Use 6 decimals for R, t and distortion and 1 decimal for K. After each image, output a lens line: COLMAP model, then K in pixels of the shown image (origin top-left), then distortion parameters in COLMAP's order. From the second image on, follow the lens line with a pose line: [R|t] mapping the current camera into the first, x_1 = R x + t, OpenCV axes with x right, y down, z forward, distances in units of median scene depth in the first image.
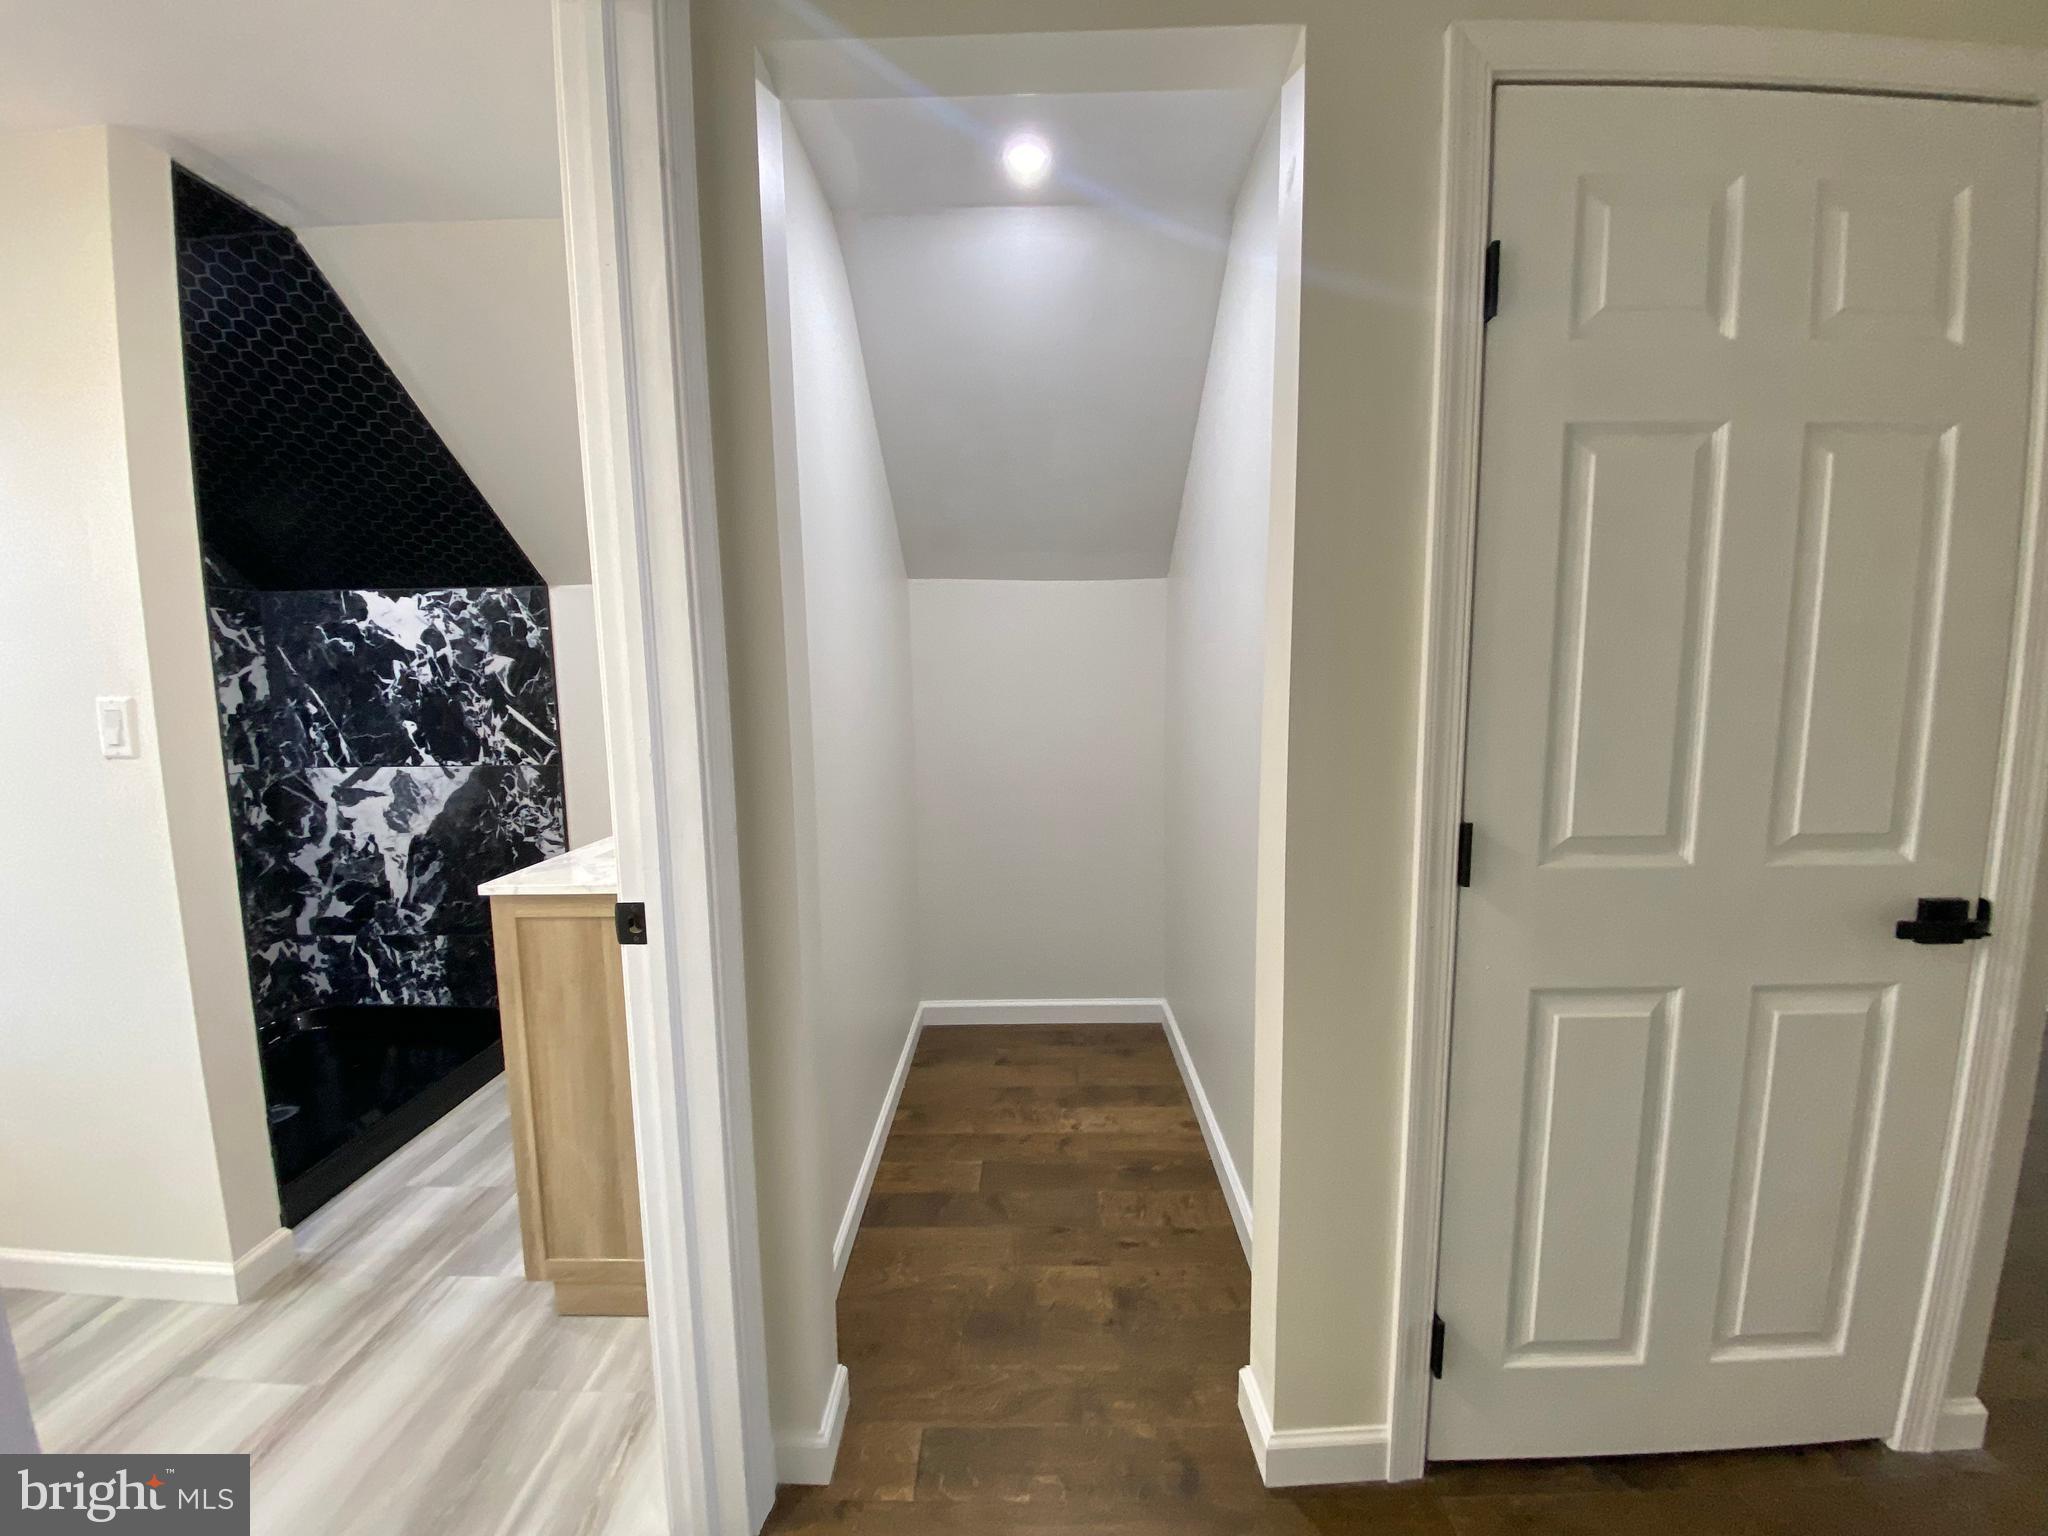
lens RADIAL K [[824.2, 0, 1027.1], [0, 824.2, 771.6], [0, 0, 1]] dist [0.000059, -0.010313]
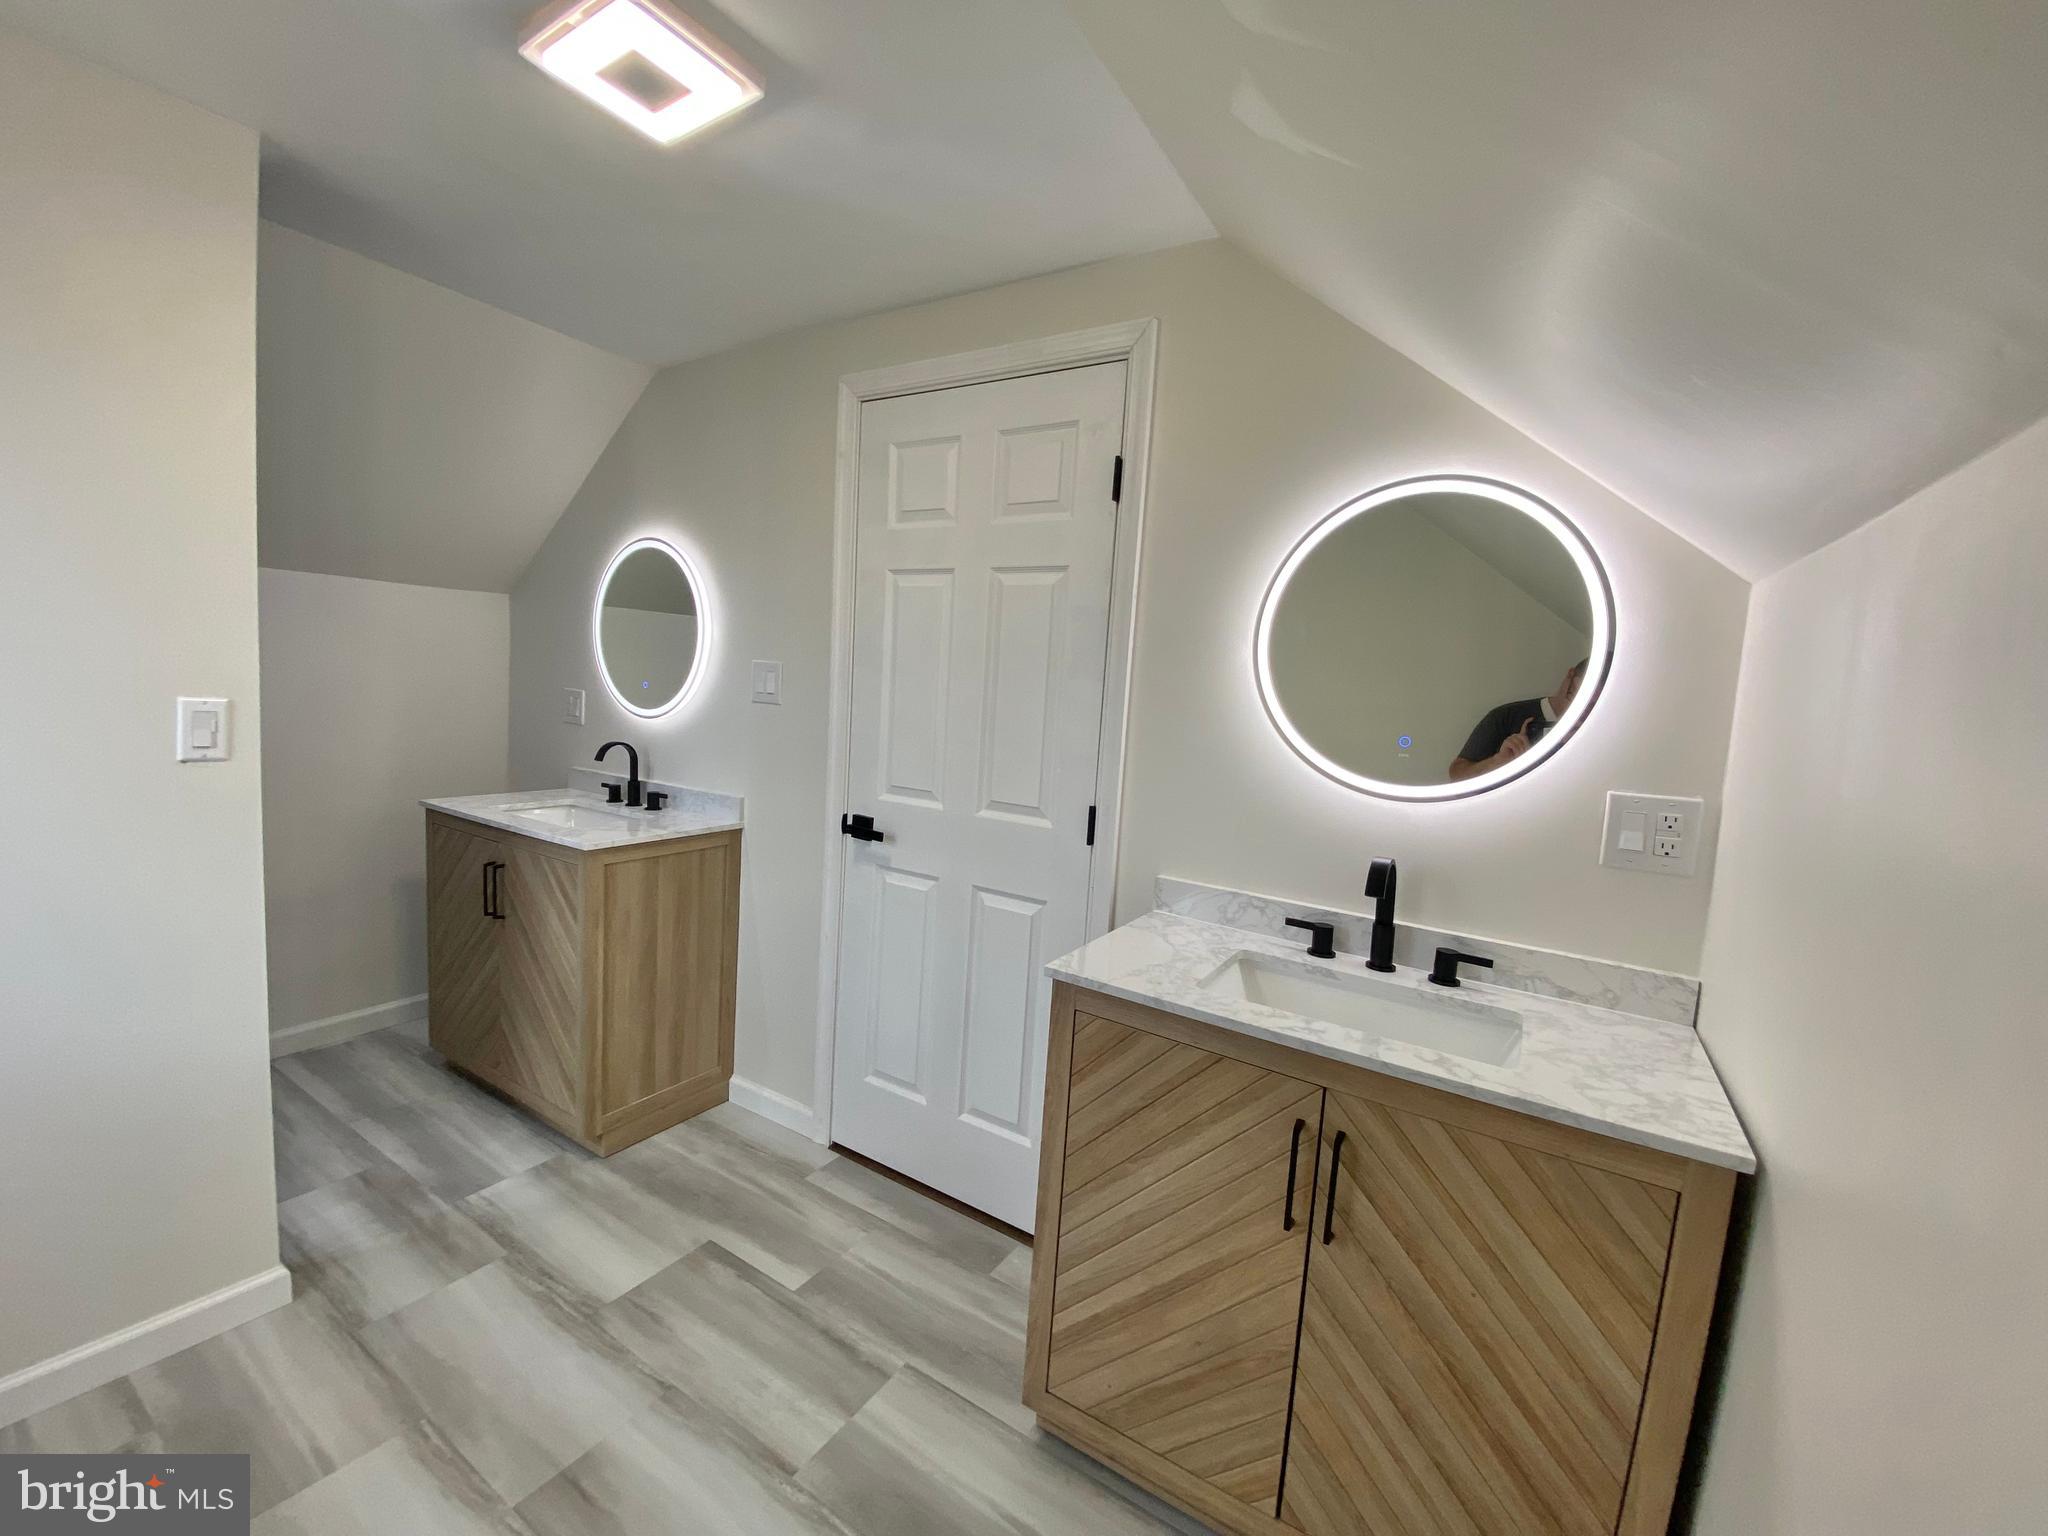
lens RADIAL K [[824.2, 0, 1025.9], [0, 824.2, 766.9], [0, 0, 1]] dist [0.000059, -0.010313]
pose [[0.512743, -0.048010, 0.857199, -0.773368], [0.034162, 0.998785, 0.035506, -0.007263], [-0.857862, 0.011079, 0.513760, -0.179967]]
